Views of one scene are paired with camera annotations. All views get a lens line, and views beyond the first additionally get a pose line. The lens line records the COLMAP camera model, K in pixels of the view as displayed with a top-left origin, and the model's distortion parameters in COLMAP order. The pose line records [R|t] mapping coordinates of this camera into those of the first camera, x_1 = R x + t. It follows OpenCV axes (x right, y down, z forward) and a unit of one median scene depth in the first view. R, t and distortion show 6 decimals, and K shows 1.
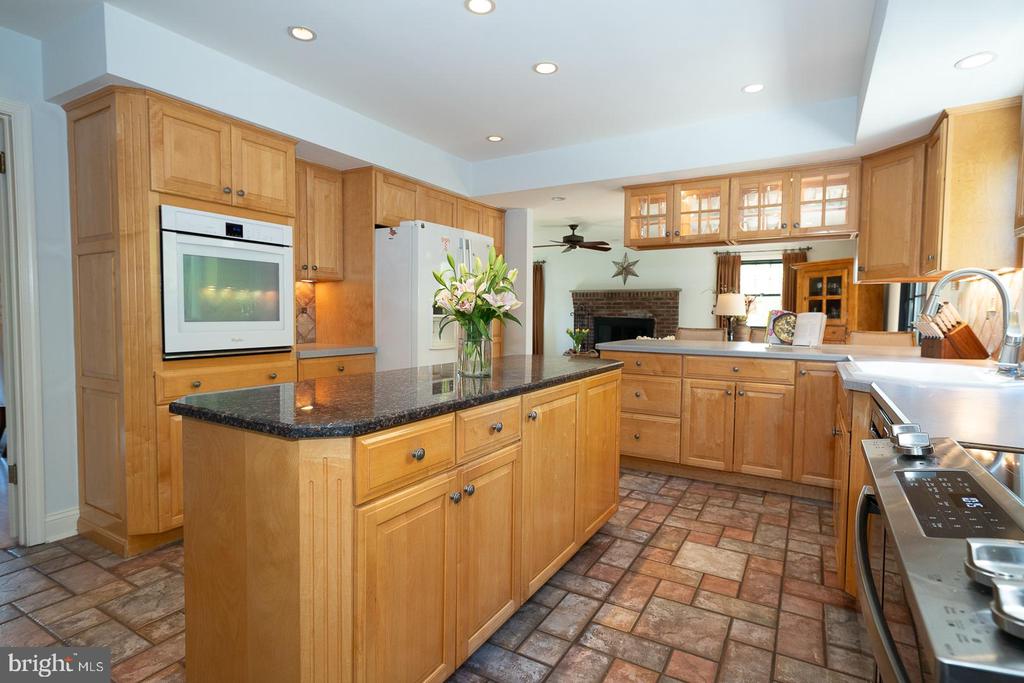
lens RADIAL K [[525.3, 0, 509.6], [0, 525.3, 339.3], [0, 0, 1]] dist [0.006144, 0.003172]
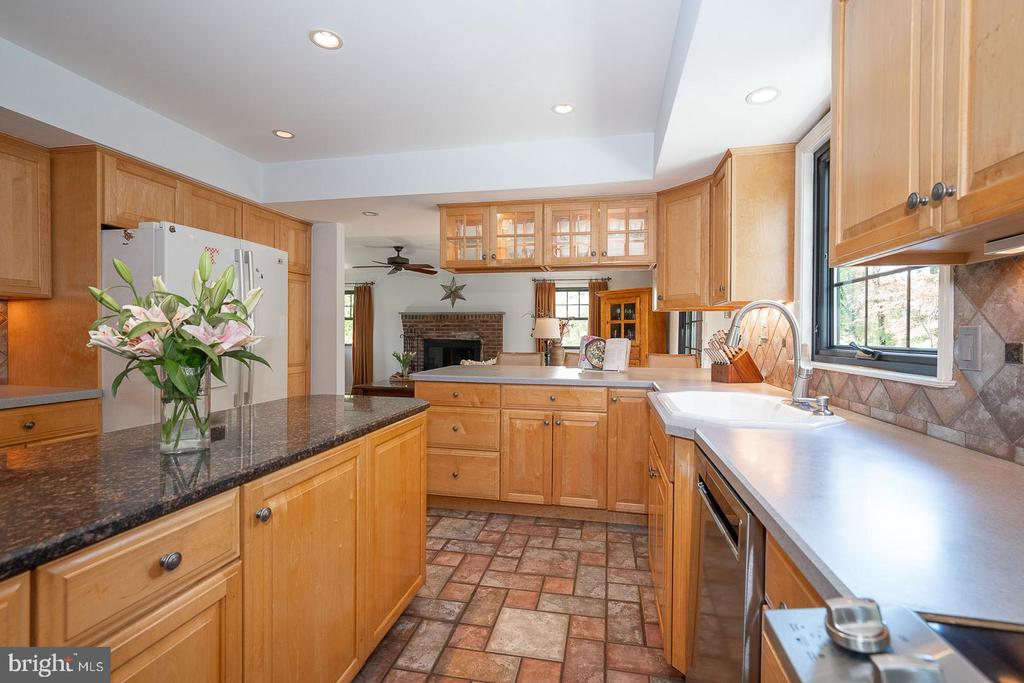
lens RADIAL K [[488.8, 0, 511.8], [0, 488.8, 341.1], [0, 0, 1]] dist [0.014522, 0.000279]
pose [[0.948132, -0.007580, 0.317786, 0.072503], [0.017996, 0.999392, -0.029855, -0.022464], [-0.317366, 0.034026, 0.947692, 0.164947]]
